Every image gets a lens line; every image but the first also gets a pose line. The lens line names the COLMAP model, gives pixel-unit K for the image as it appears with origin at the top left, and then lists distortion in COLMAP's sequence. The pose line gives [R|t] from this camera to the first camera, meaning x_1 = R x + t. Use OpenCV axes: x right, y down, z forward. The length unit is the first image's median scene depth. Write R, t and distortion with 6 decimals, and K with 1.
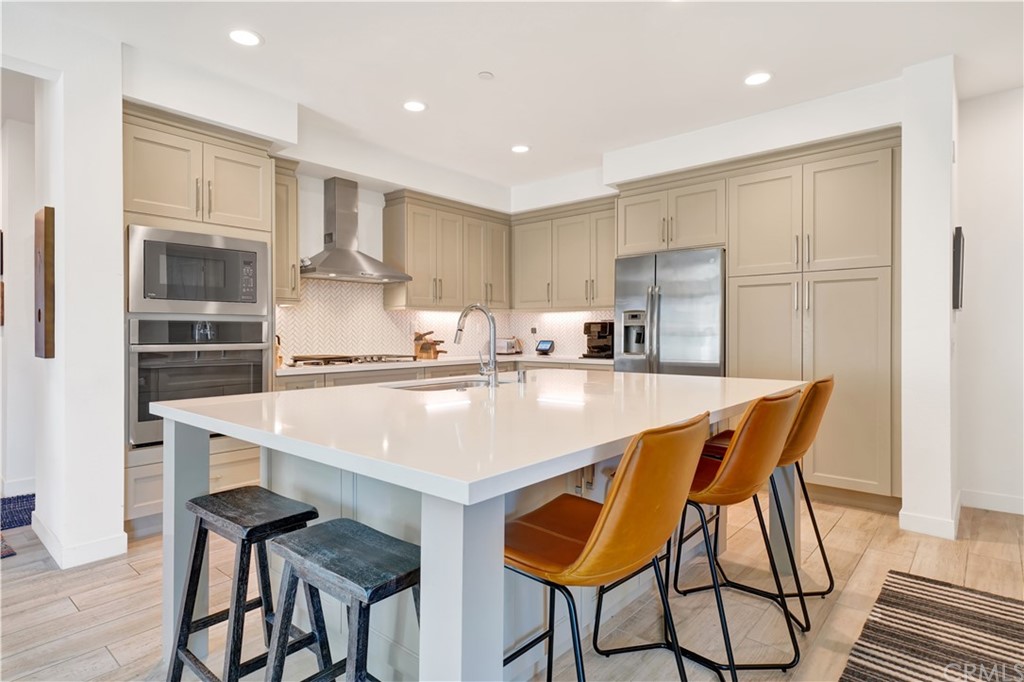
lens RADIAL K [[543.3, 0, 512.3], [0, 543.3, 338.1], [0, 0, 1]] dist [-0.005735, -0.004204]
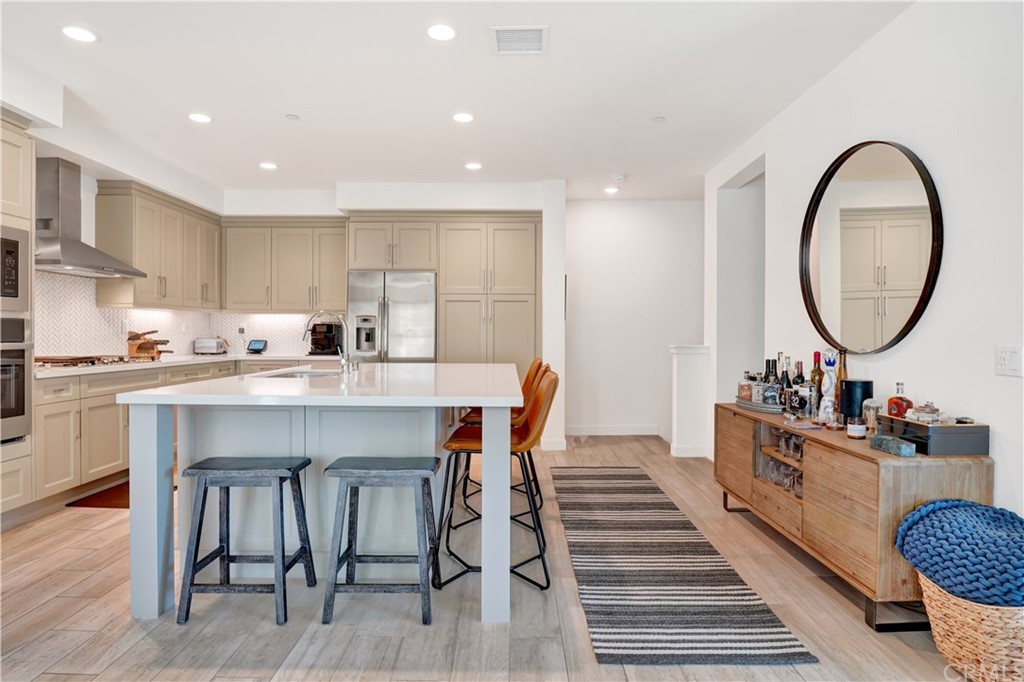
lens RADIAL K [[543.3, 0, 520.4], [0, 543.3, 340.2], [0, 0, 1]] dist [-0.005735, -0.004204]
pose [[0.750857, -0.003477, 0.660456, -0.321947], [0.001655, 0.999993, 0.003383, 0.002600], [-0.660463, -0.001447, 0.750857, -0.162194]]
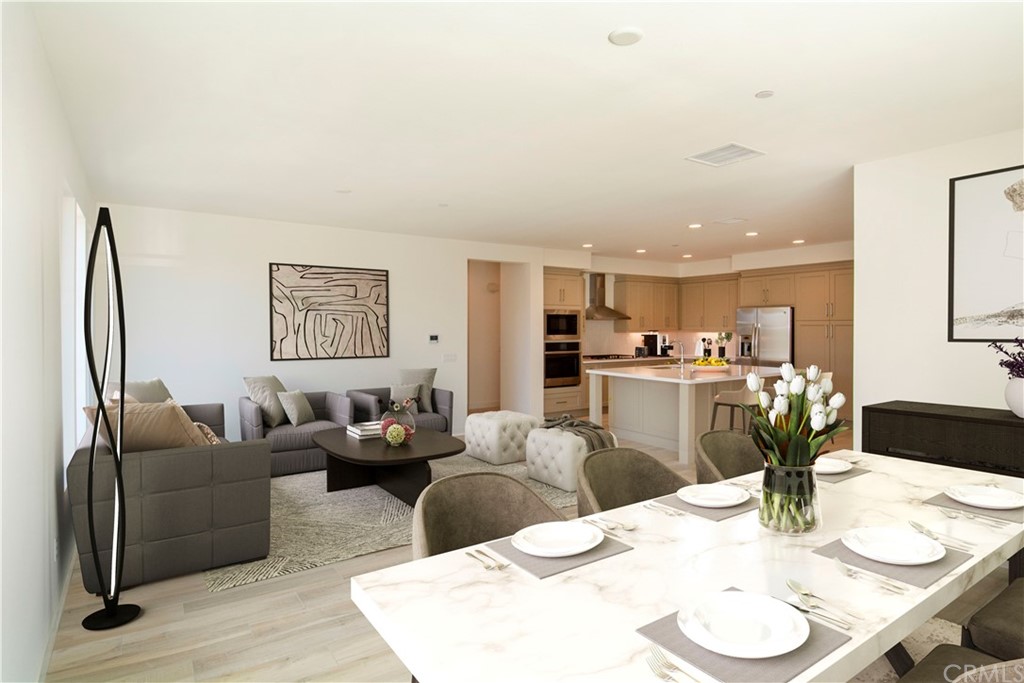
lens RADIAL K [[543.3, 0, 514.3], [0, 543.3, 339.7], [0, 0, 1]] dist [-0.005735, -0.004204]
pose [[0.962068, 0.006745, -0.272725, -0.048143], [-0.003827, 0.999930, 0.011230, -0.050653], [0.272781, -0.009760, 0.962027, -1.109091]]
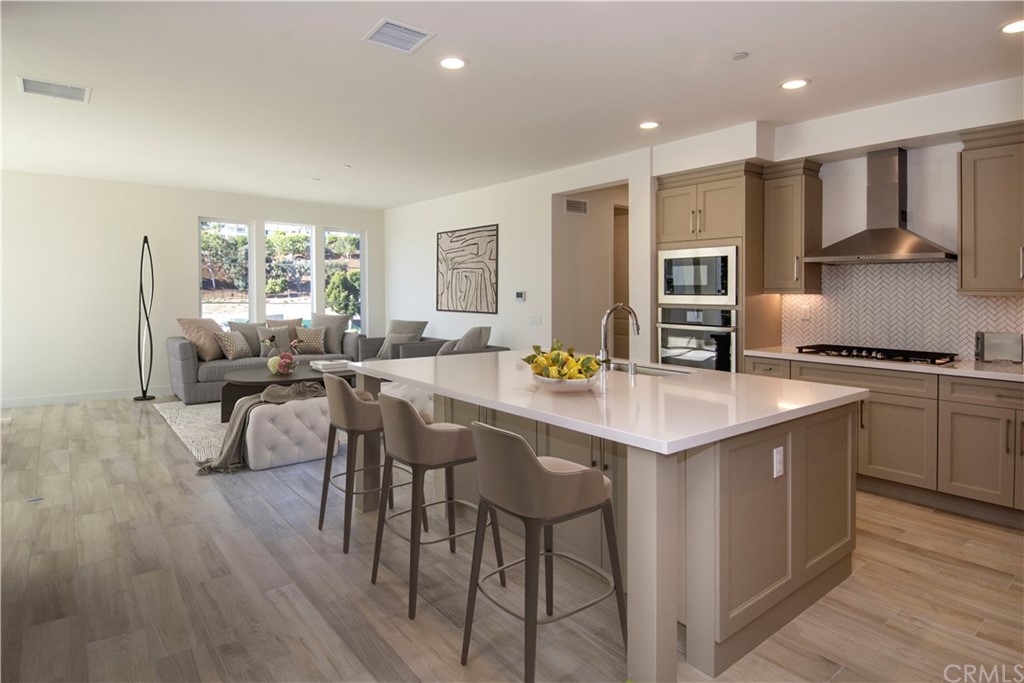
lens RADIAL K [[543.3, 0, 513.6], [0, 543.3, 332.5], [0, 0, 1]] dist [-0.005735, -0.004204]
pose [[-0.163473, 0.078143, -0.983448, 0.617099], [-0.010426, 0.996666, 0.080927, -0.053216], [0.986493, 0.023483, -0.162113, 0.460727]]
